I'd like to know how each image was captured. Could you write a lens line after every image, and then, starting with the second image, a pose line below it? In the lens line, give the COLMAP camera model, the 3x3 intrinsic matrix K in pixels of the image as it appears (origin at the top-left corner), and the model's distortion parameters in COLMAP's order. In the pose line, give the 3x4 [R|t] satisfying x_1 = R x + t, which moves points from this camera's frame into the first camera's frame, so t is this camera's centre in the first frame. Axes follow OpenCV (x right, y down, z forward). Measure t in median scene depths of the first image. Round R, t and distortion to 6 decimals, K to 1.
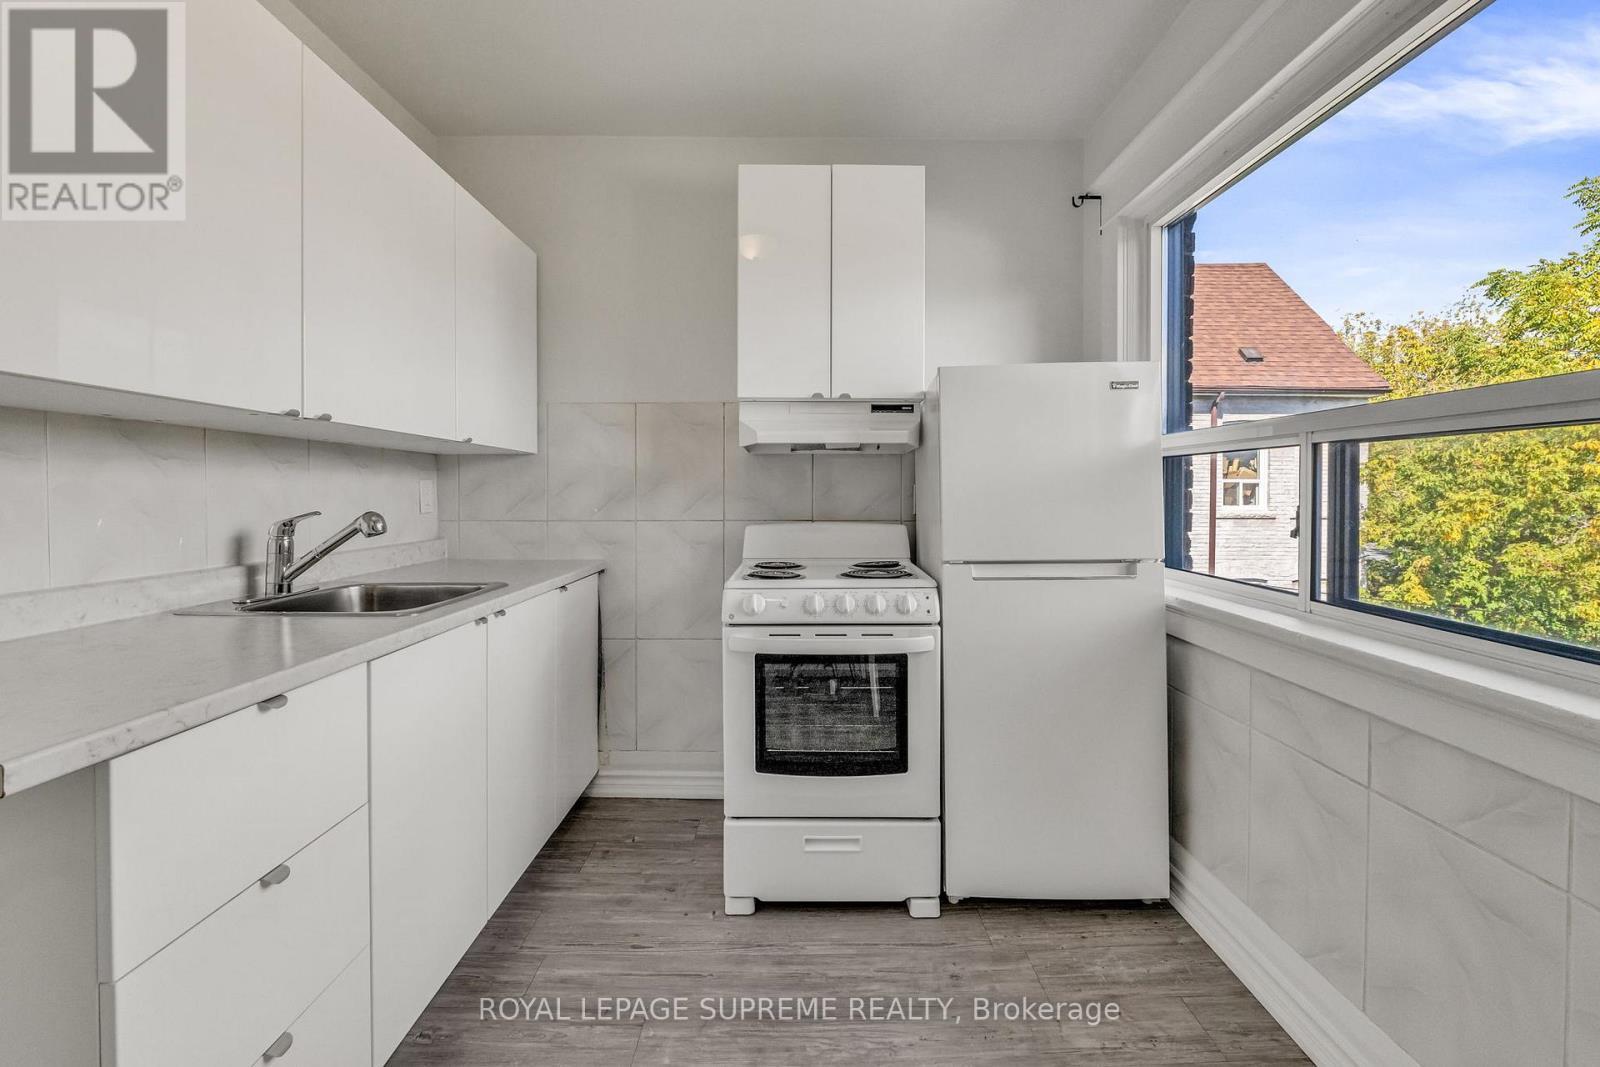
lens RADIAL K [[675.9, 0, 804.1], [0, 675.9, 500.7], [0, 0, 1]] dist [-0.003948, -0.001731]
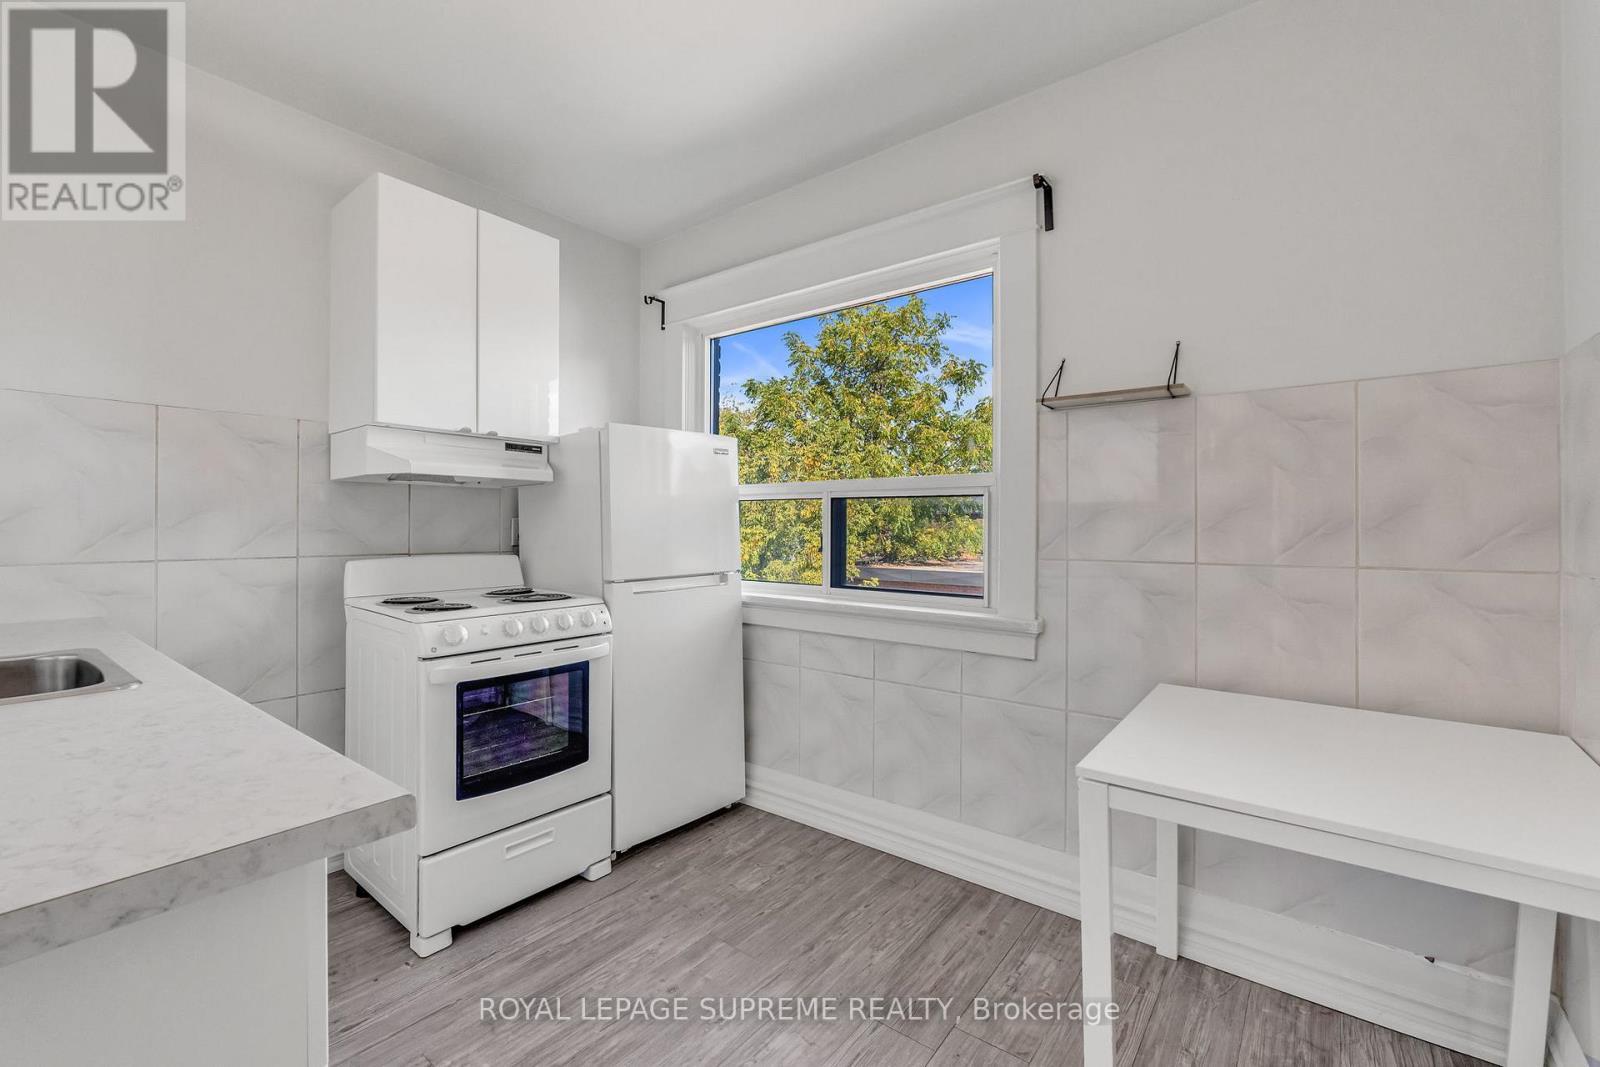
lens RADIAL K [[675.9, 0, 783.8], [0, 675.9, 530.9], [0, 0, 1]] dist [-0.003948, -0.001731]
pose [[0.634497, -0.001334, 0.772924, -0.542467], [0.006570, 0.999972, -0.003668, 0.004925], [-0.772898, 0.007406, 0.634488, -0.022559]]
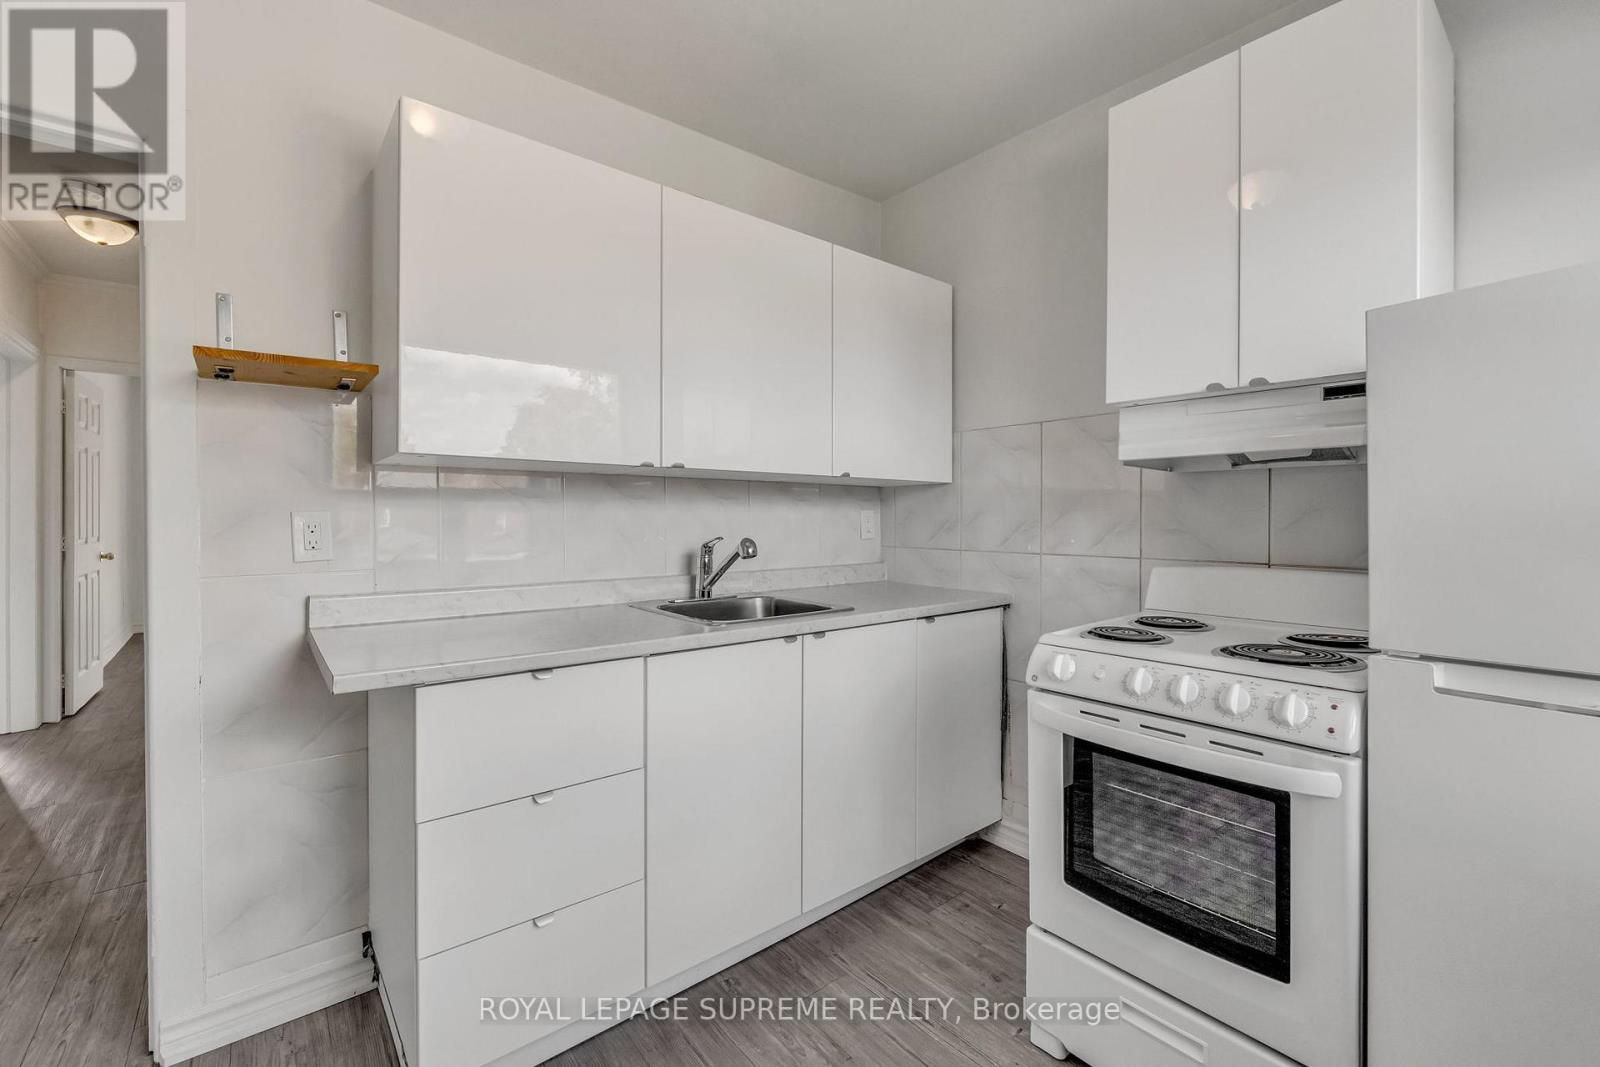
lens RADIAL K [[675.9, 0, 808.8], [0, 675.9, 521.8], [0, 0, 1]] dist [-0.003948, -0.001731]
pose [[0.637547, 0.006293, -0.770386, 0.339908], [-0.010228, 0.999948, -0.000296, -0.013019], [0.770343, 0.008068, 0.637578, 0.269652]]
